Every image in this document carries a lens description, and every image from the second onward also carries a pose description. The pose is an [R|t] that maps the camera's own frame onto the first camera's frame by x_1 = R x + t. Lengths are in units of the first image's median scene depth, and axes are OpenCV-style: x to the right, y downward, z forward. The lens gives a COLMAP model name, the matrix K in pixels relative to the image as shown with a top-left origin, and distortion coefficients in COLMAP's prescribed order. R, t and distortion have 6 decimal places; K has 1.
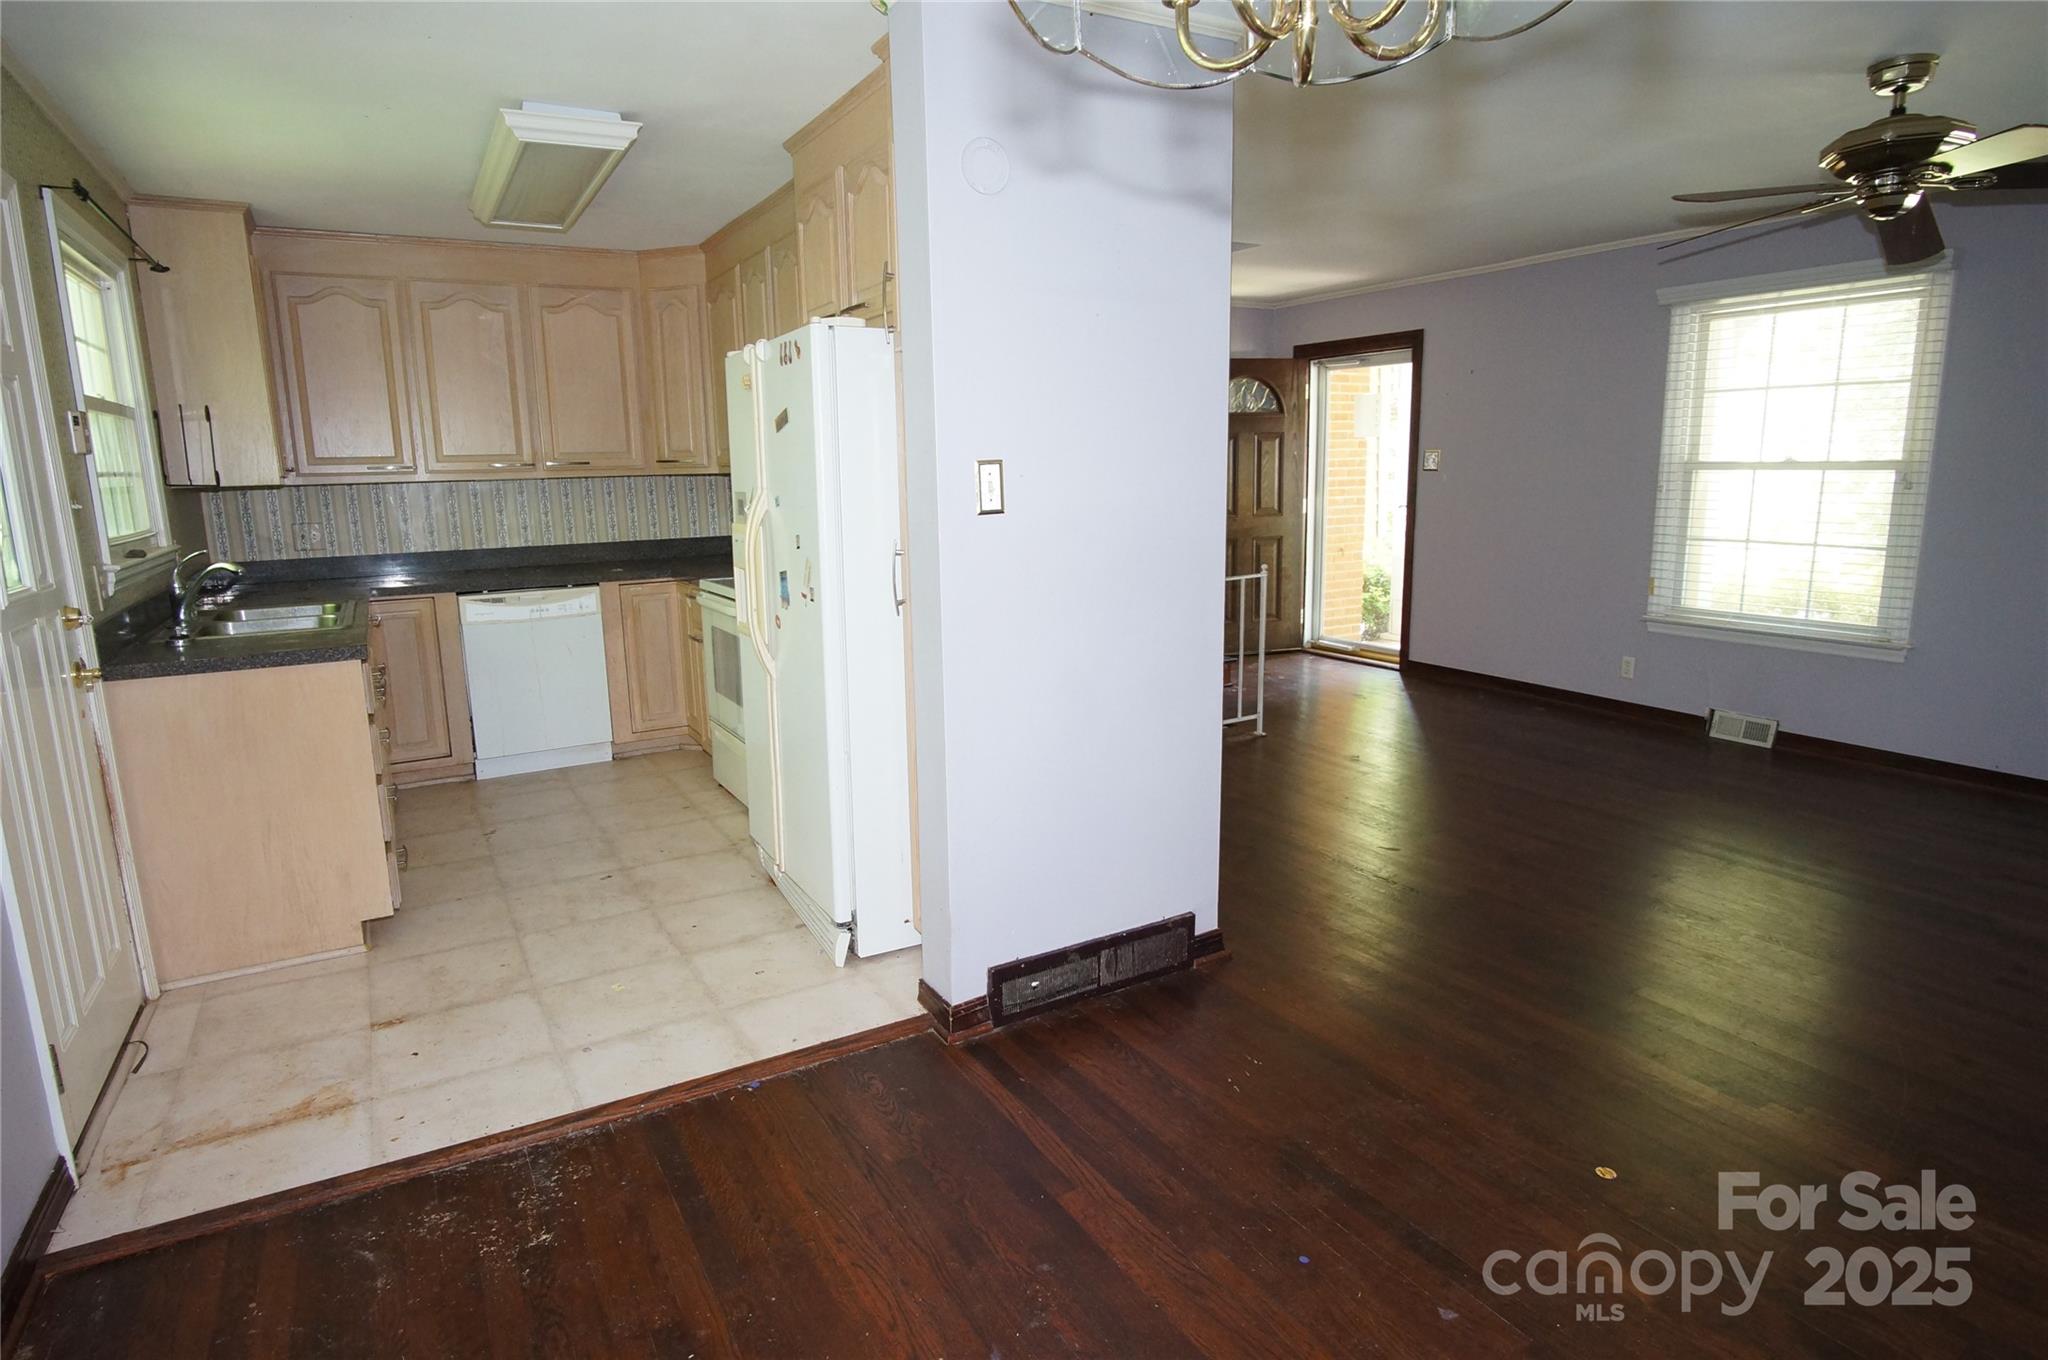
lens RADIAL K [[1085.1, 0, 1021.3], [0, 1085.1, 670.6], [0, 0, 1]] dist [-0.028041, 0.002491]
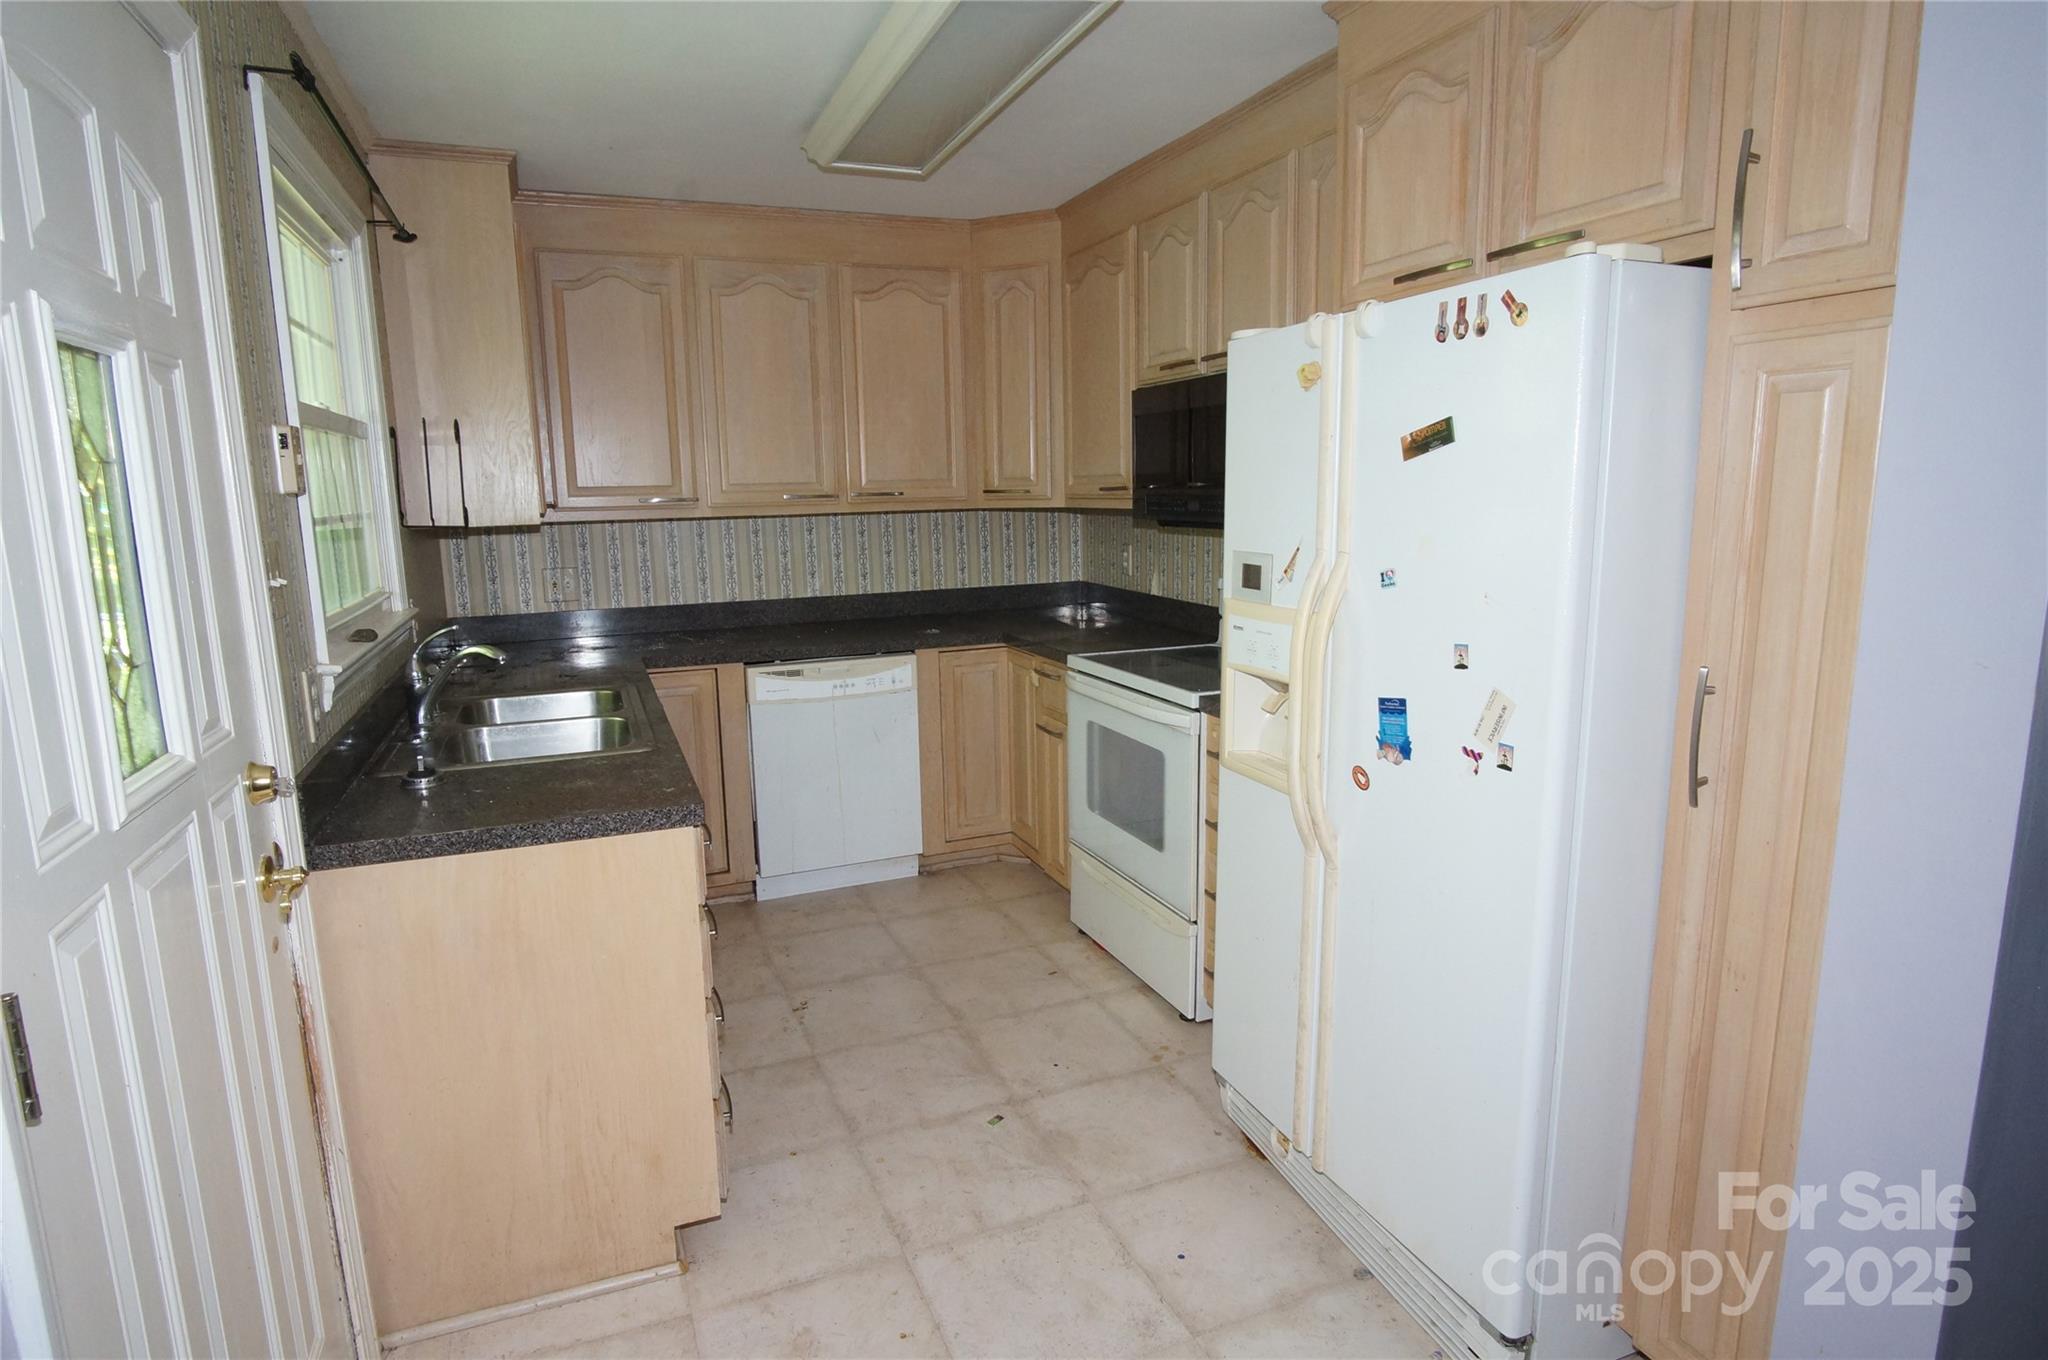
lens RADIAL K [[1085.1, 0, 1024.9], [0, 1085.1, 667.9], [0, 0, 1]] dist [-0.028041, 0.002491]
pose [[0.990591, 0.023125, -0.134889, -0.259219], [-0.025427, 0.999558, -0.015371, -0.072415], [0.134474, 0.018656, 0.990742, 0.305622]]
